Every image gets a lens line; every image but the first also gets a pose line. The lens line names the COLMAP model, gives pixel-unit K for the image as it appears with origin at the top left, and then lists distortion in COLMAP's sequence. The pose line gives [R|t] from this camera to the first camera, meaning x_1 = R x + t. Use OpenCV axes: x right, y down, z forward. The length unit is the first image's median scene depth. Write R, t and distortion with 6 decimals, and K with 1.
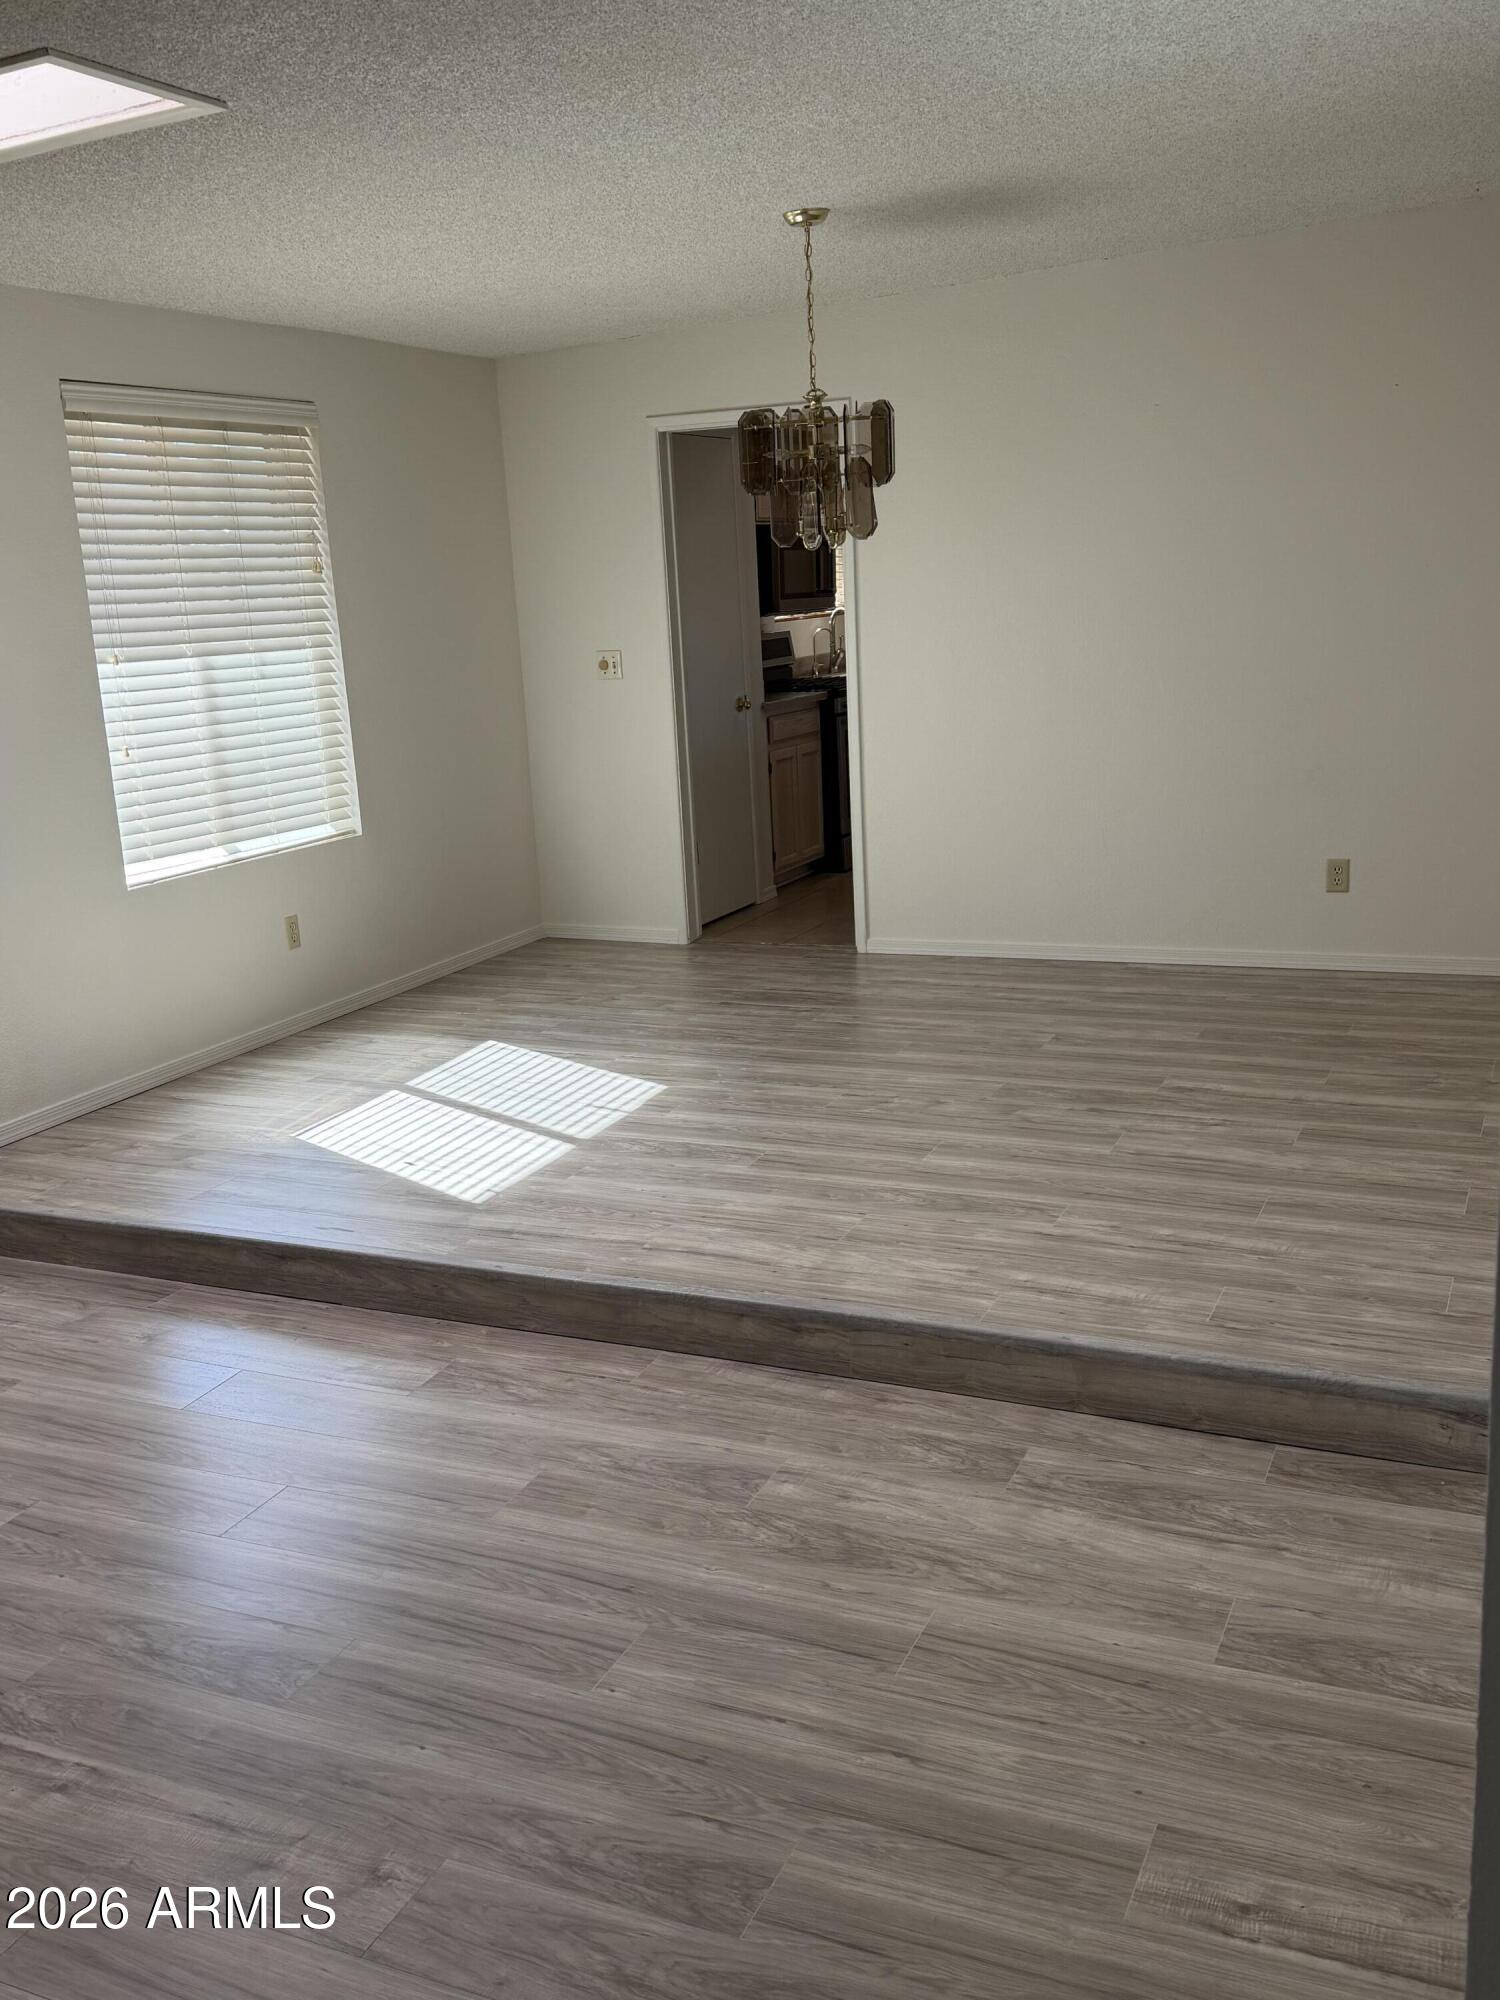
lens RADIAL K [[1783.3, 0, 750.0], [0, 1783.3, 1000.0], [0, 0, 1]] dist [0.122219, -0.007947]
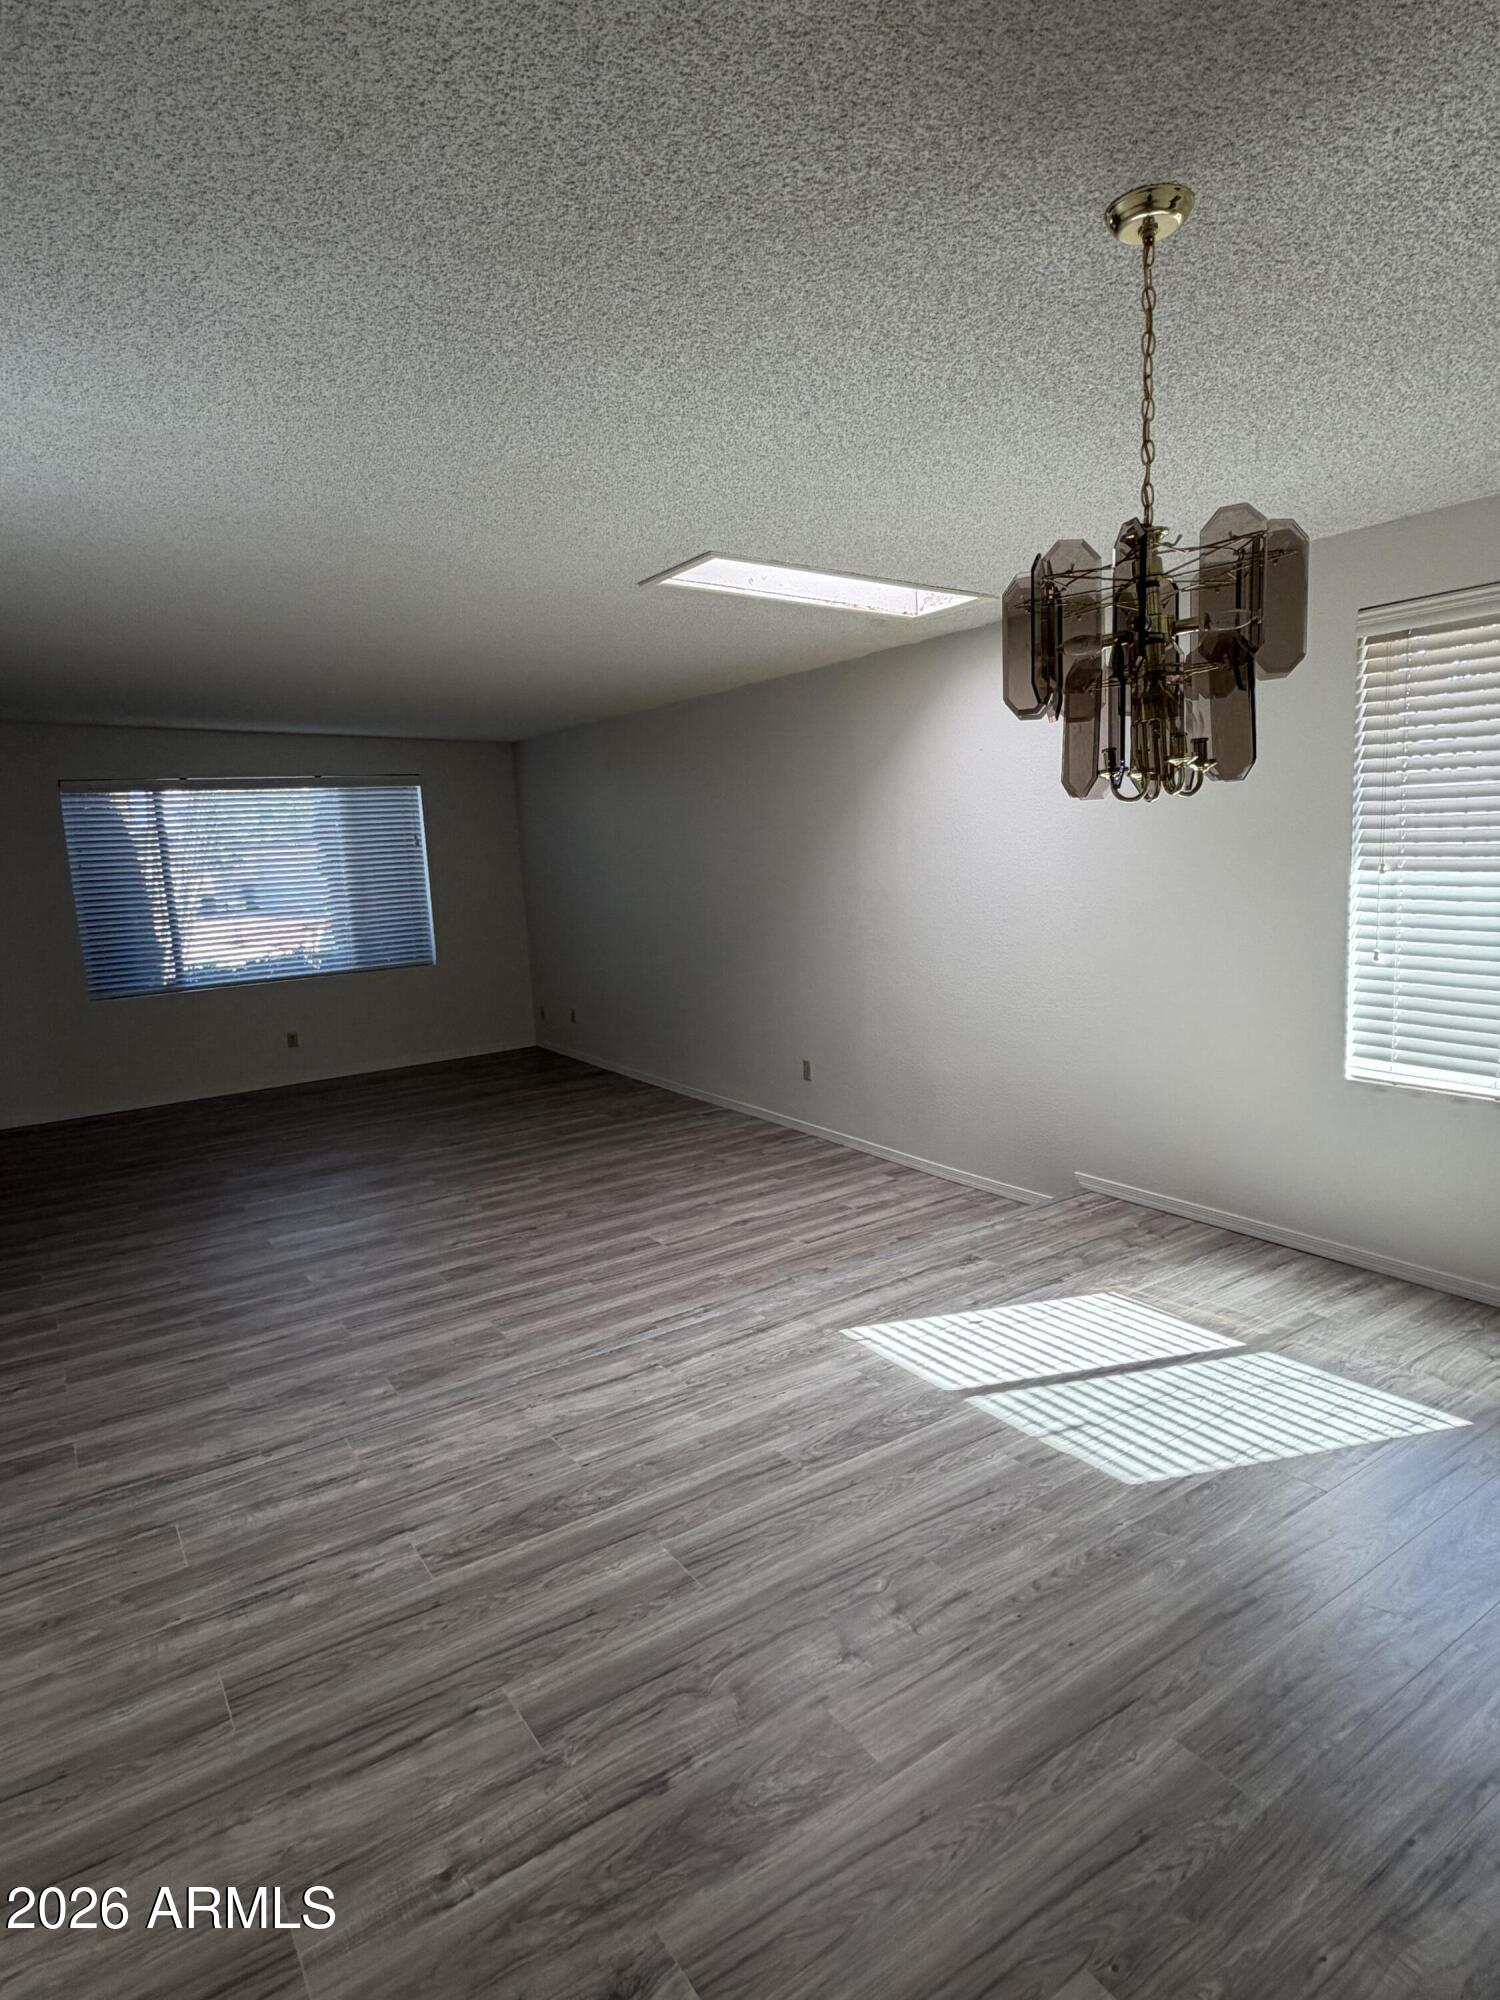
lens RADIAL K [[1152.3, 0, 750.0], [0, 1152.3, 1000.0], [0, 0, 1]] dist [-0.001803, 0.000509]
pose [[-0.531033, 0.198862, -0.823686, 0.441678], [-0.119193, 0.944875, 0.304965, -0.303335], [0.838926, 0.260124, -0.478057, 1.158976]]
